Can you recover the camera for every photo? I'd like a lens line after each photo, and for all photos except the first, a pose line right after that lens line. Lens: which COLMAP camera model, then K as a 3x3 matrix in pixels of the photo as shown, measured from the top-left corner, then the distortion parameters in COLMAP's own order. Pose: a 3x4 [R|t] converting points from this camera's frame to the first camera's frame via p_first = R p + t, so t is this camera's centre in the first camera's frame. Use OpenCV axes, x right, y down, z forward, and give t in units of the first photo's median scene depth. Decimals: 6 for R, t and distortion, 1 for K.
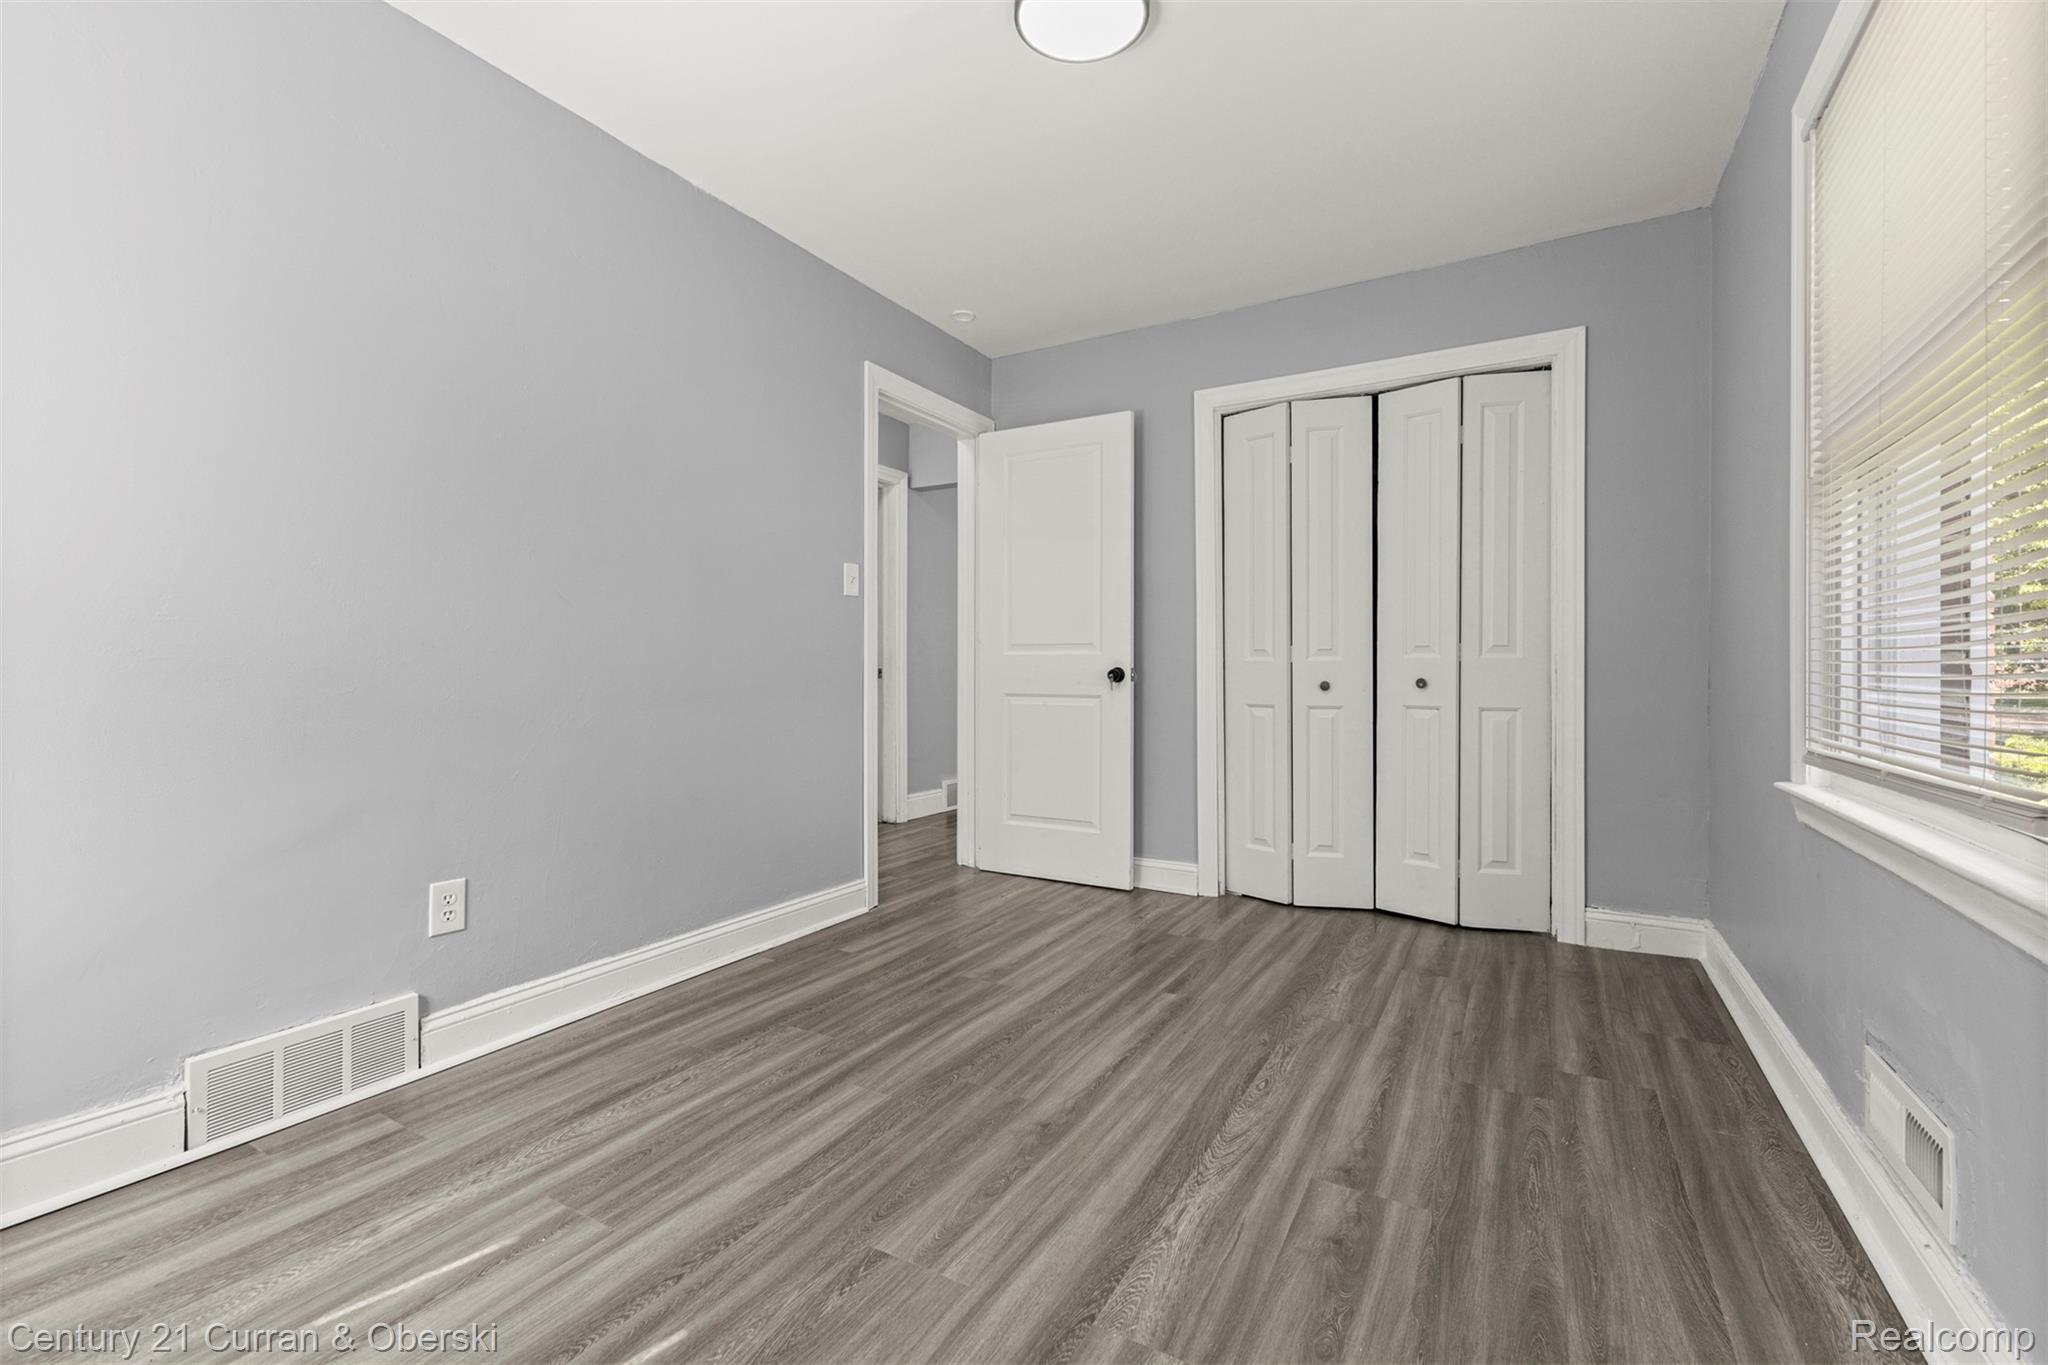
lens RADIAL K [[883.6, 0, 1022.0], [0, 883.6, 672.3], [0, 0, 1]] dist [0.011059, -0.000661]
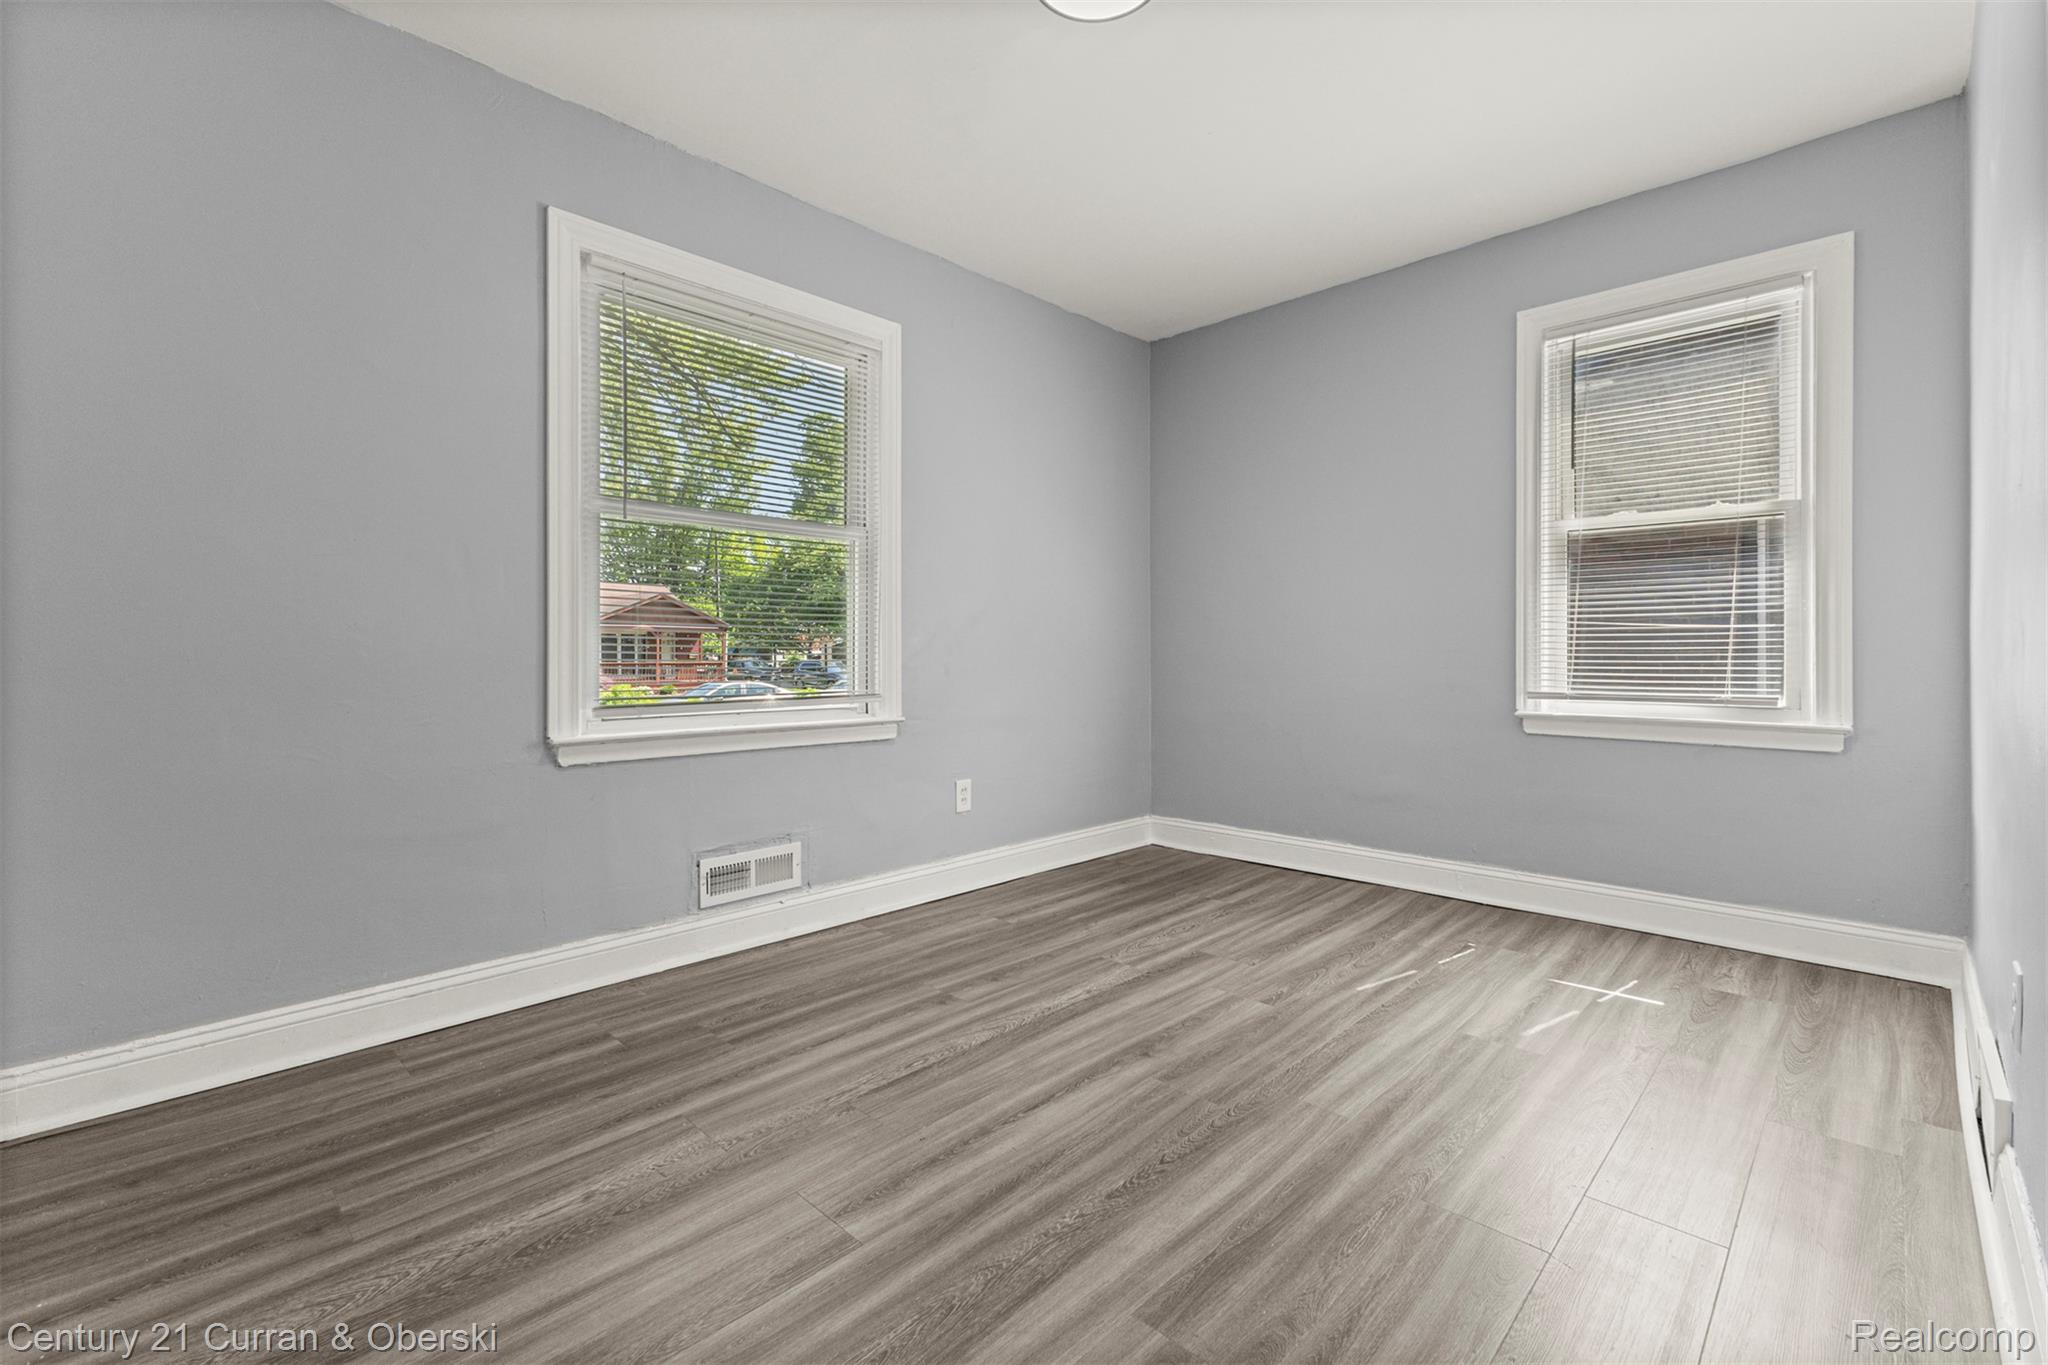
lens RADIAL K [[883.6, 0, 1022.0], [0, 883.6, 672.3], [0, 0, 1]] dist [0.011059, -0.000661]
pose [[-0.968104, -0.006965, 0.250452, -0.096634], [-0.001633, 0.999768, 0.021487, -0.000026], [-0.250543, 0.020393, -0.967891, 2.027648]]
